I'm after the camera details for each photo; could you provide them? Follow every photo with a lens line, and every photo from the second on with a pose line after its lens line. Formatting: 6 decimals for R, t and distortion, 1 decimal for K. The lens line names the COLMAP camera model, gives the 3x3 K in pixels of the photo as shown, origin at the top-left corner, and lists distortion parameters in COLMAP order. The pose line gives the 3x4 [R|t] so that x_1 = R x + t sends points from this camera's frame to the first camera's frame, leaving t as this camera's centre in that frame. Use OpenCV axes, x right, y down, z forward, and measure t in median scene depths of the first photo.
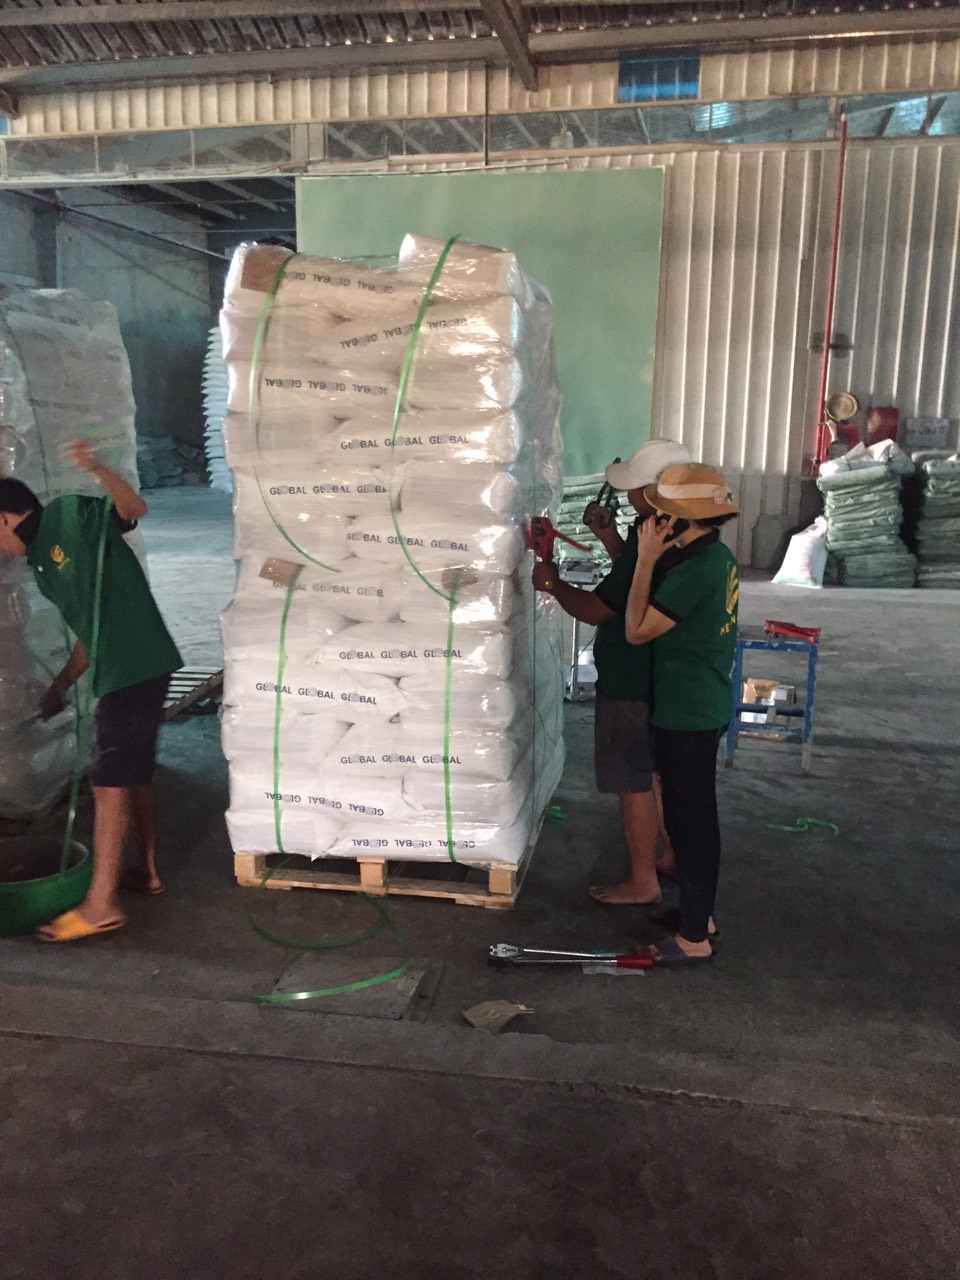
lens RADIAL K [[993.5, 0, 480.0], [0, 993.5, 640.0], [0, 0, 1]] dist [0.045788, -0.057837]
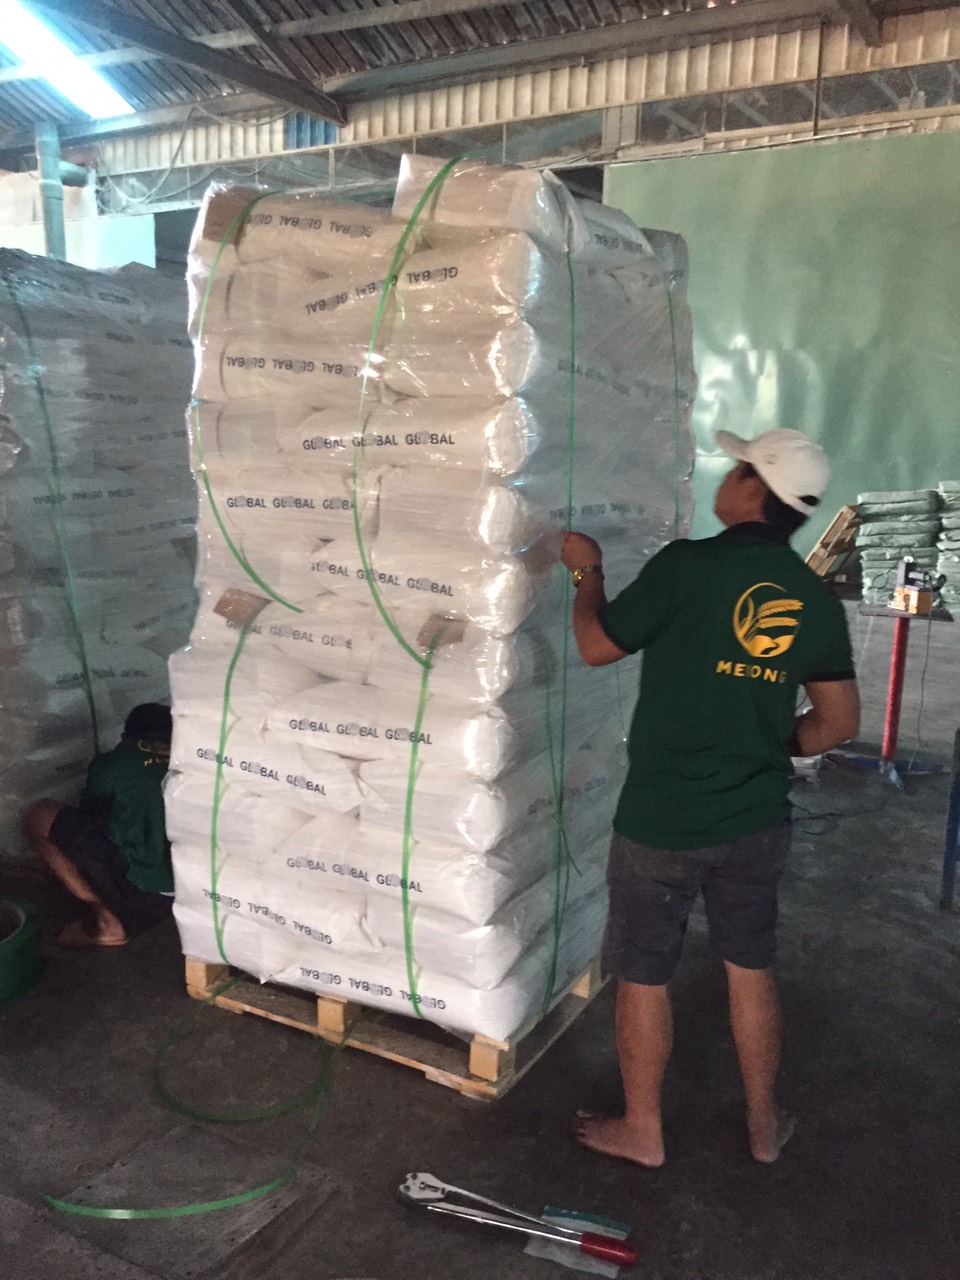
lens RADIAL K [[1064.6, 0, 445.4], [0, 1064.6, 651.1], [0, 0, 1]] dist [0.064463, -0.088576]
pose [[0.952646, 0.072161, -0.295395, 0.181639], [-0.074698, 0.997203, 0.002704, -0.044489], [0.294764, 0.019489, 0.955371, 0.233512]]
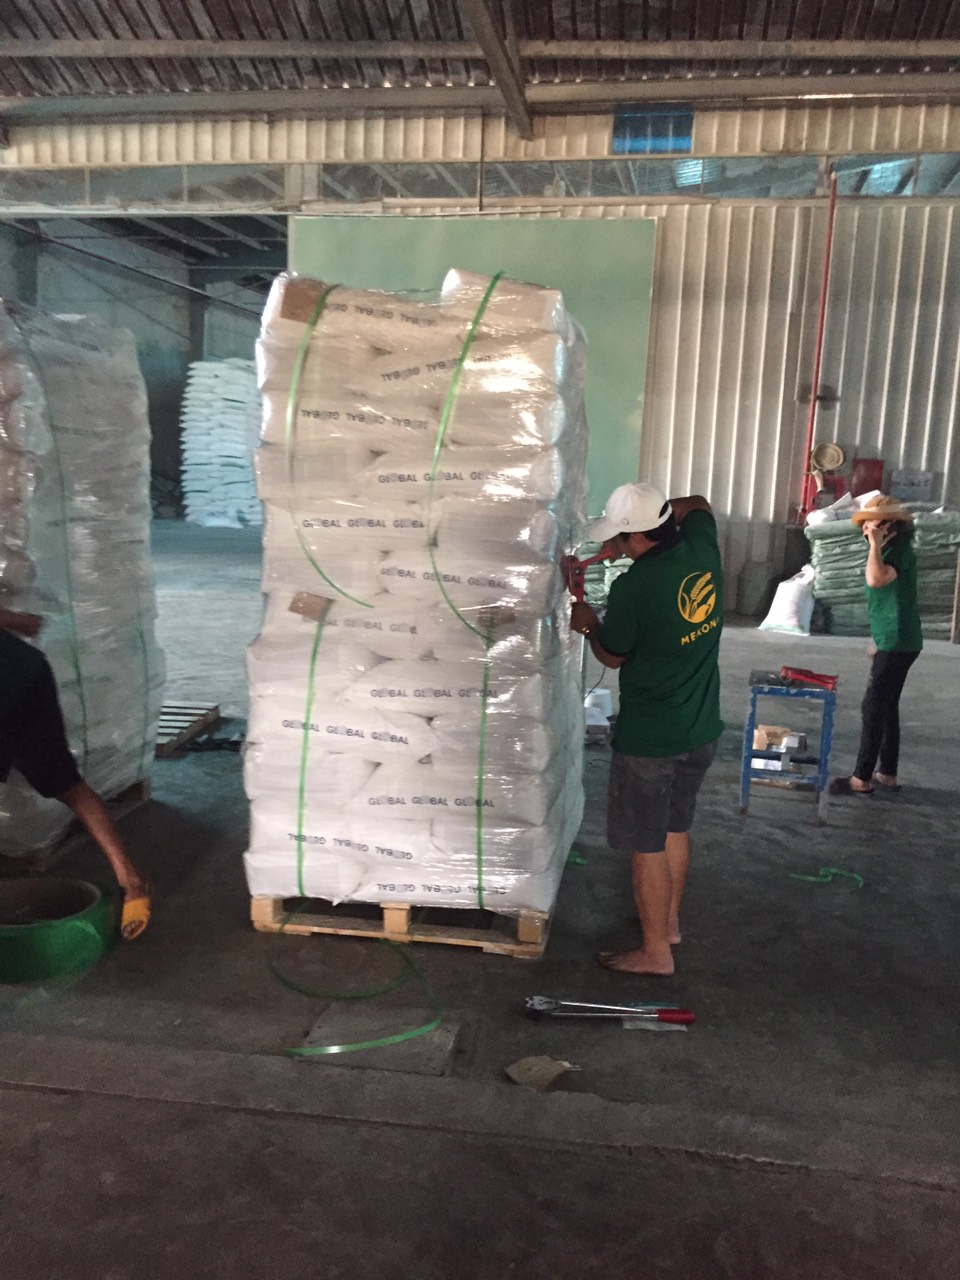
lens RADIAL K [[998.1, 0, 493.1], [0, 998.1, 646.1], [0, 0, 1]] dist [0.051236, -0.063113]
pose [[0.999314, 0.021121, 0.030419, -0.046327], [-0.020053, 0.999187, -0.034983, 0.001146], [-0.031134, 0.034349, 0.998925, 0.015726]]
